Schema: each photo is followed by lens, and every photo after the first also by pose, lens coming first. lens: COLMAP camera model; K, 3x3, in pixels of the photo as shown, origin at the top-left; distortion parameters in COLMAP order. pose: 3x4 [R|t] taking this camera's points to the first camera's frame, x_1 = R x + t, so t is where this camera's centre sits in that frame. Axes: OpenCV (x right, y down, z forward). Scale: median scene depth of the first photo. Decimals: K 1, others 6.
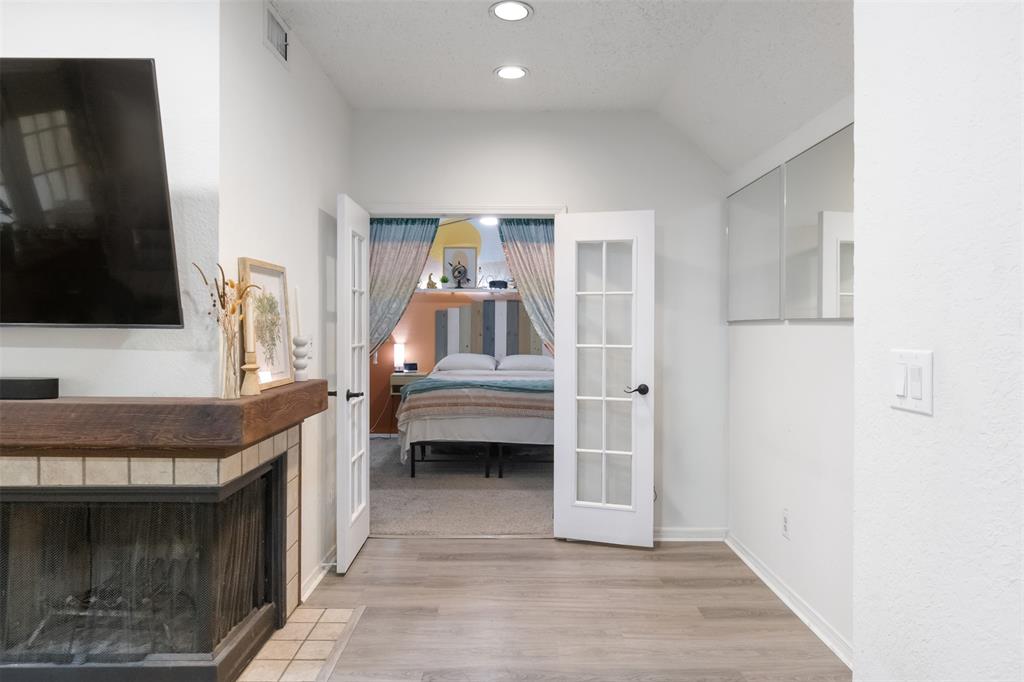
lens RADIAL K [[618.7, 0, 521.6], [0, 618.7, 326.3], [0, 0, 1]] dist [-0.007865, 0.002723]
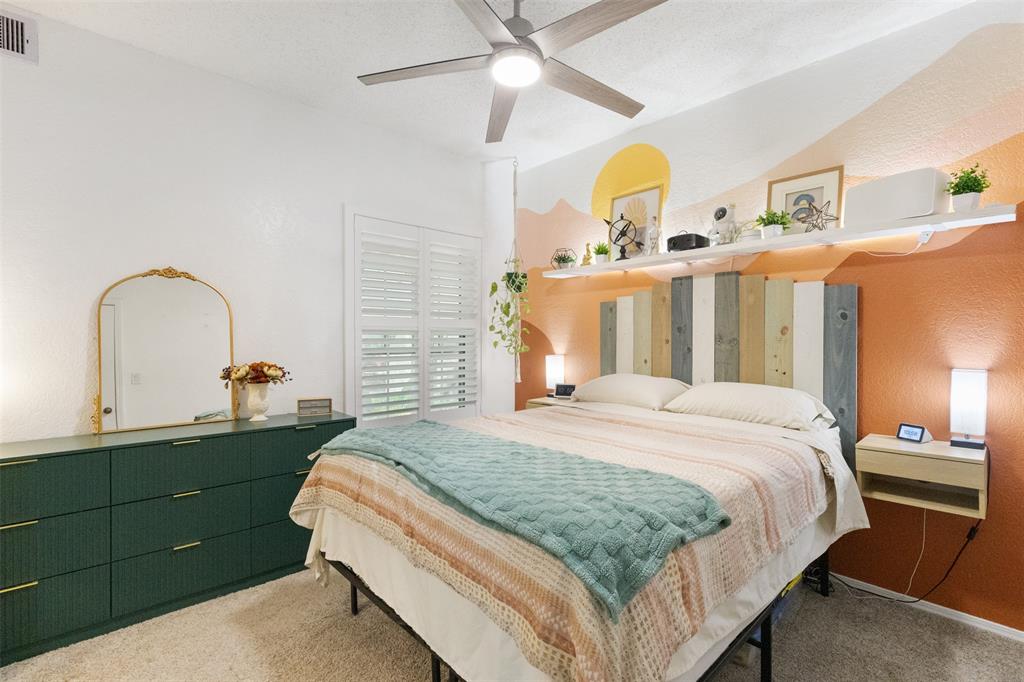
lens RADIAL K [[463.3, 0, 518.9], [0, 463.3, 339.9], [0, 0, 1]] dist [0.007108, -0.001598]
pose [[0.668145, -0.005513, -0.744011, 0.282891], [0.003912, 0.999985, -0.003896, 0.024927], [0.744021, -0.000308, 0.668156, 1.160356]]
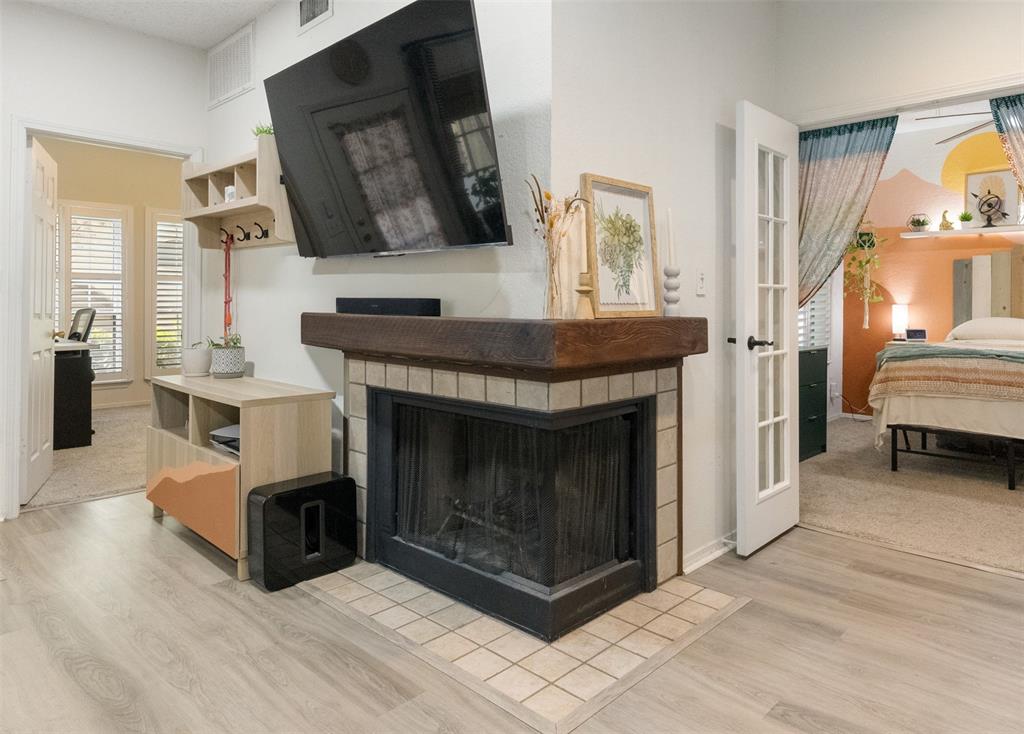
lens RADIAL K [[671.5, 0, 550.3], [0, 671.5, 306.2], [0, 0, 1]] dist [0.016257, -0.010607]
pose [[0.727782, 0.000892, -0.685808, 0.120685], [0.001500, 0.999995, 0.002892, 0.050309], [0.685807, -0.003134, 0.727777, 0.135205]]
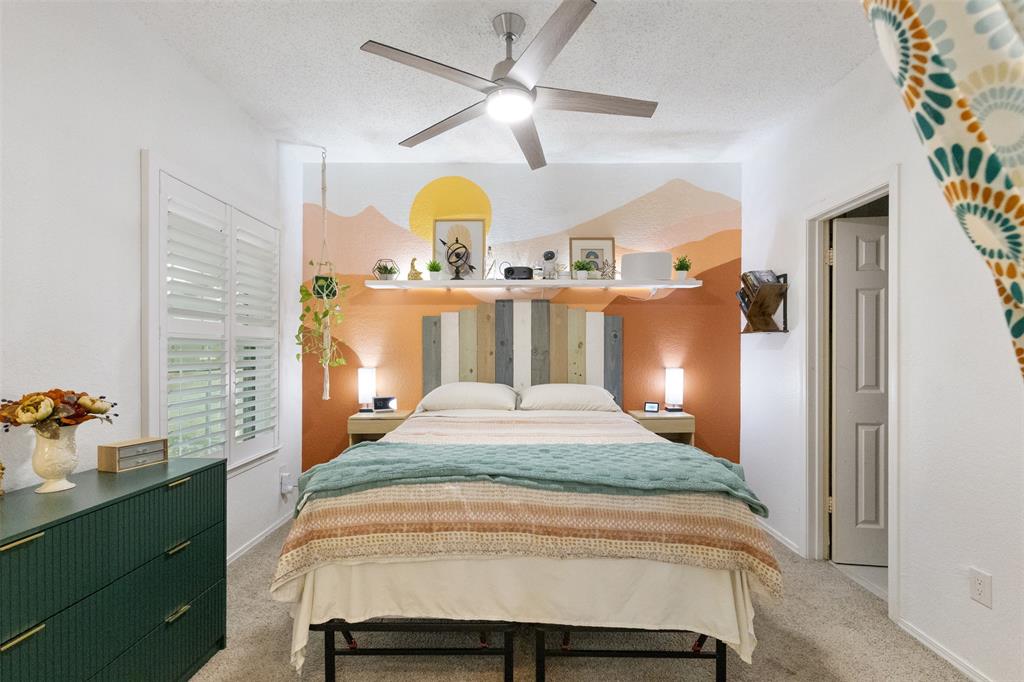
lens RADIAL K [[463.3, 0, 510.4], [0, 463.3, 351.1], [0, 0, 1]] dist [0.007108, -0.001598]
pose [[0.999539, -0.007759, -0.029352, -0.059848], [0.007715, 0.999969, -0.001595, 0.023216], [0.029364, 0.001367, 0.999568, 0.951478]]
